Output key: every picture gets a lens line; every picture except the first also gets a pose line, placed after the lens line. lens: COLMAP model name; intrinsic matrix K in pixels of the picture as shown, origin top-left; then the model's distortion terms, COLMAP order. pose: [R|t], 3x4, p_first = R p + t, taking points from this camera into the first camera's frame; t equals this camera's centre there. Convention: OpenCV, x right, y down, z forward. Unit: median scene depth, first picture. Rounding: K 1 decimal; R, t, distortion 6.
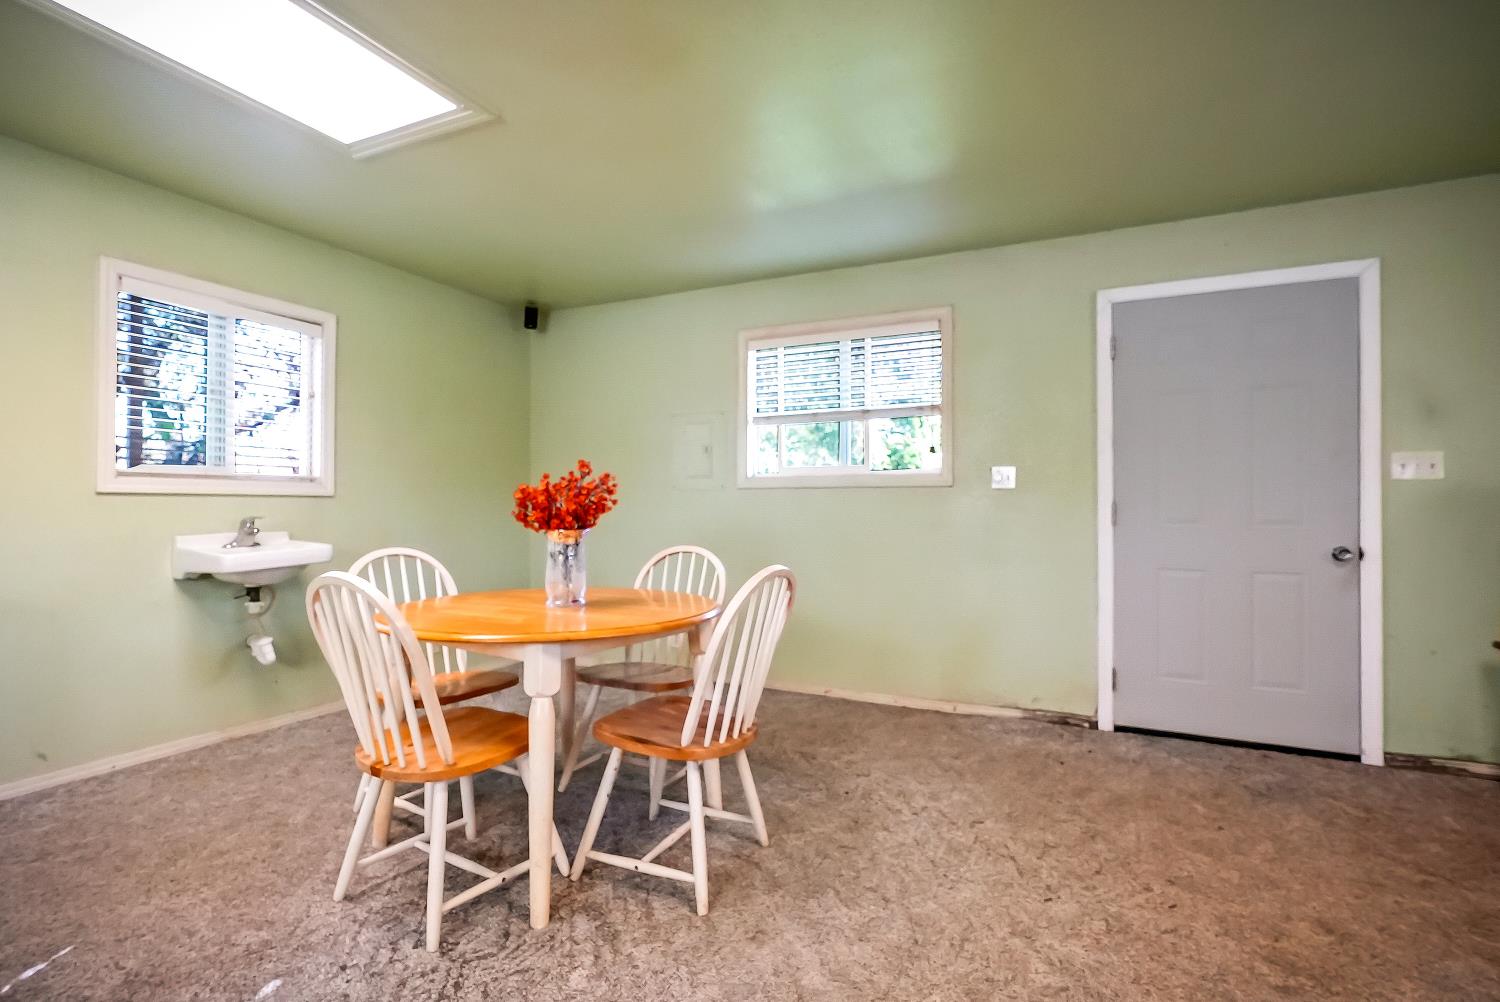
lens RADIAL K [[701.8, 0, 753.6], [0, 701.8, 502.0], [0, 0, 1]] dist [-0.007954, 0.003885]
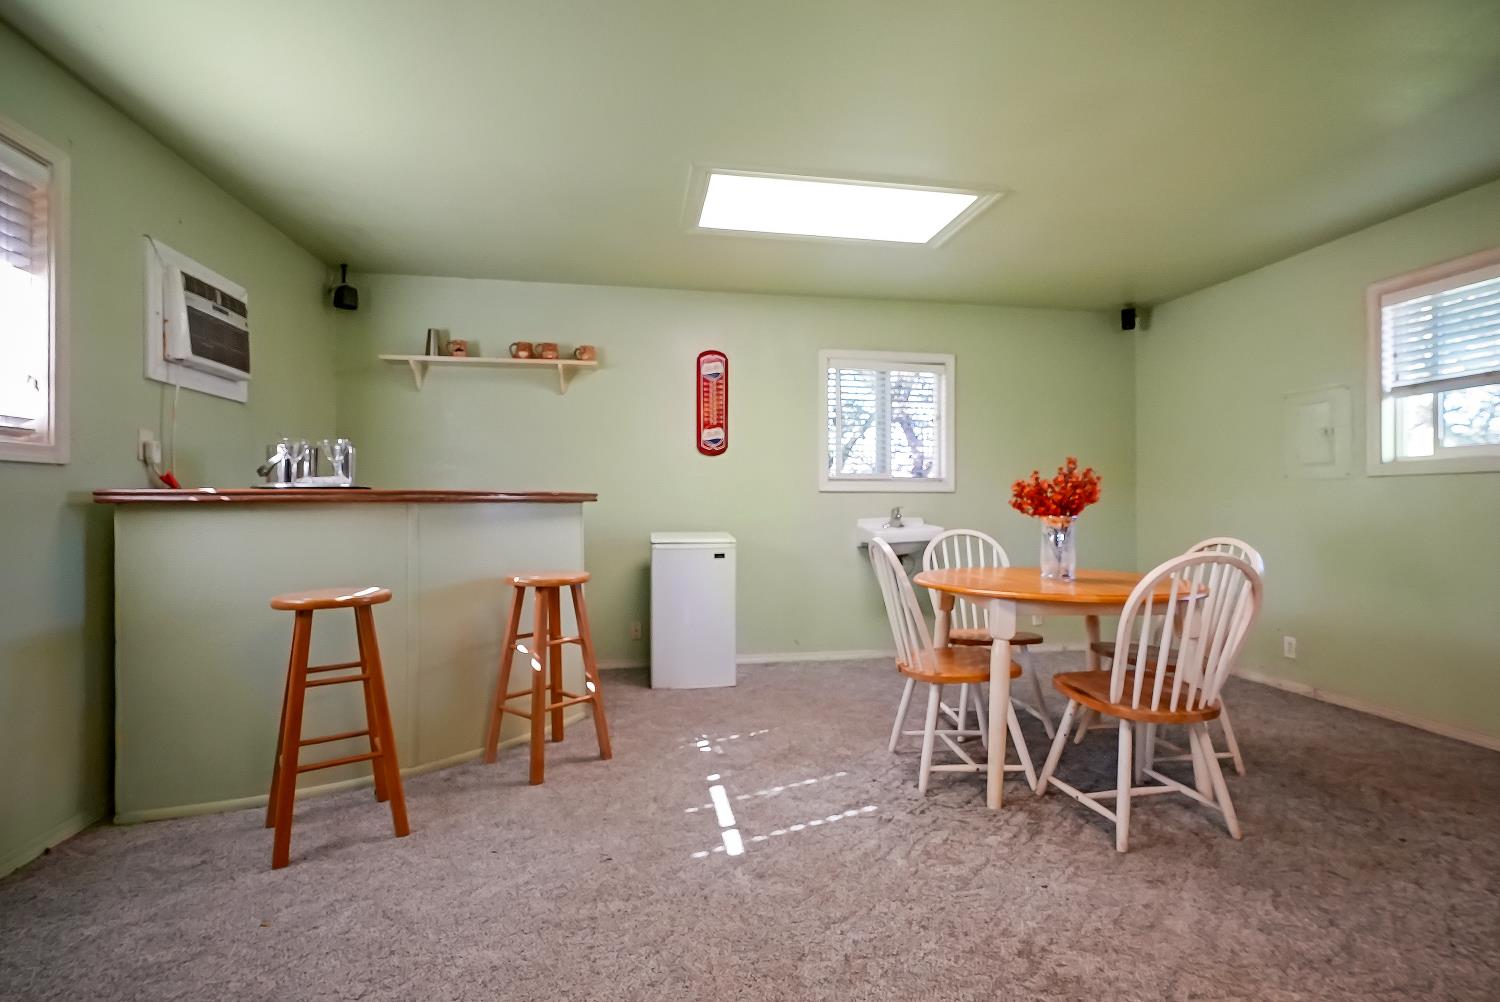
lens RADIAL K [[701.8, 0, 749.1], [0, 701.8, 502.1], [0, 0, 1]] dist [-0.007954, 0.003885]
pose [[0.571122, -0.002096, -0.820863, 0.428969], [0.005363, 0.999985, 0.001178, 0.011452], [0.820848, -0.005076, 0.571124, -0.121748]]
